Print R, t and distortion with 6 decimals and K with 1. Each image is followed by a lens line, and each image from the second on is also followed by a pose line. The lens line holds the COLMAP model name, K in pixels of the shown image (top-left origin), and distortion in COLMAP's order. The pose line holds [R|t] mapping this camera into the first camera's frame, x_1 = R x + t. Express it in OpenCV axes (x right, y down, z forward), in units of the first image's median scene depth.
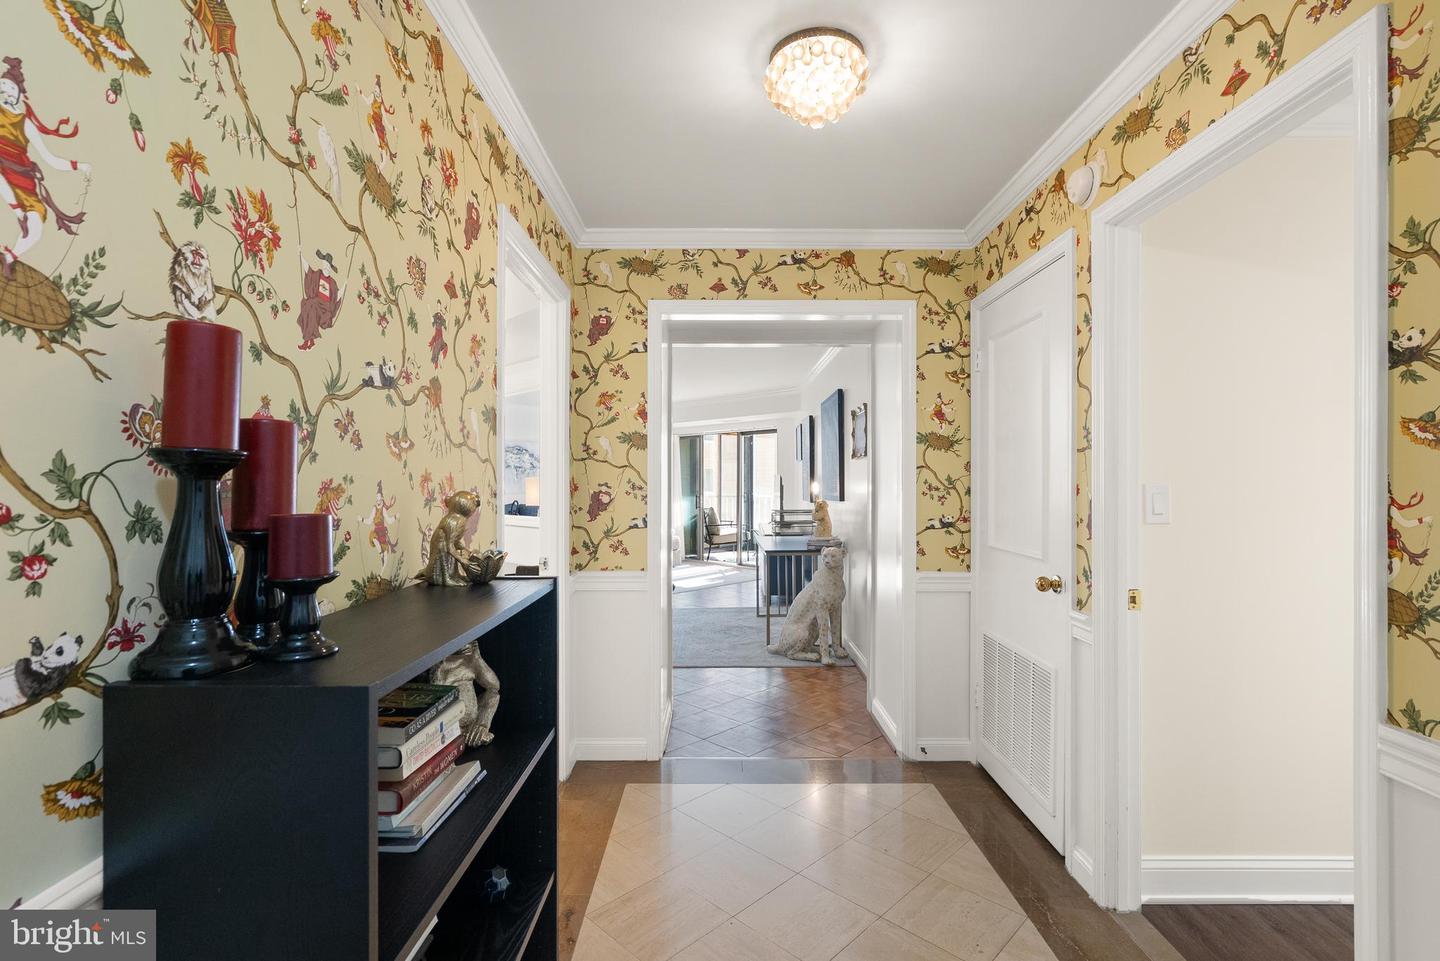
lens RADIAL K [[681.5, 0, 721.0], [0, 681.5, 482.2], [0, 0, 1]] dist [-0.006350, 0.002500]
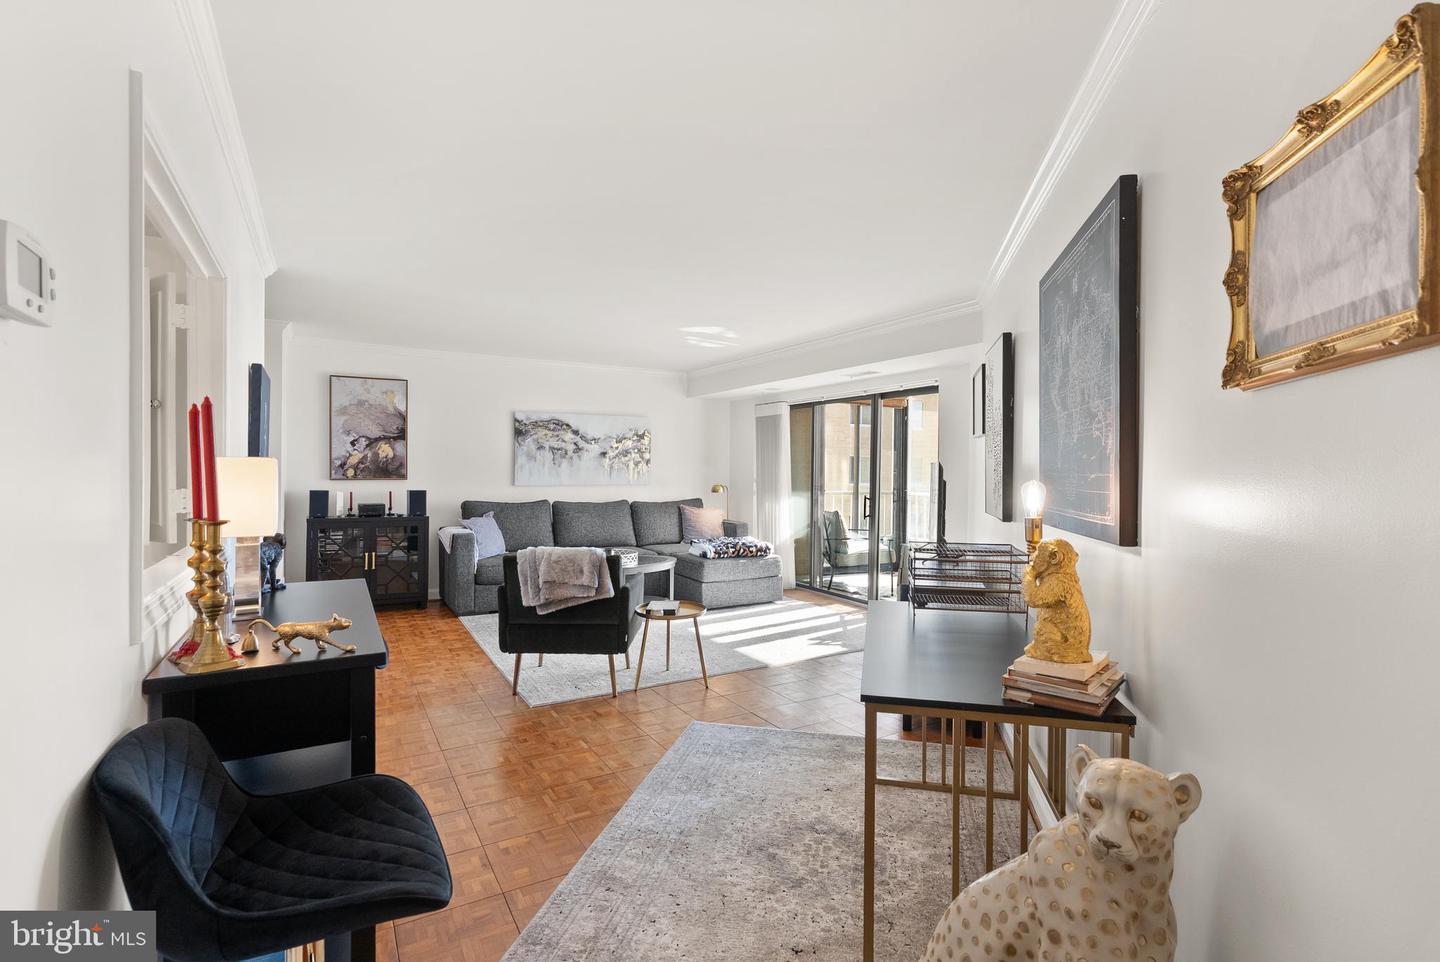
lens RADIAL K [[681.5, 0, 717.7], [0, 681.5, 479.8], [0, 0, 1]] dist [-0.006350, 0.002500]
pose [[0.969357, 0.013701, -0.245272, 0.039027], [-0.010501, 0.999842, 0.014351, -0.001939], [0.245430, -0.011336, 0.969348, 0.350304]]
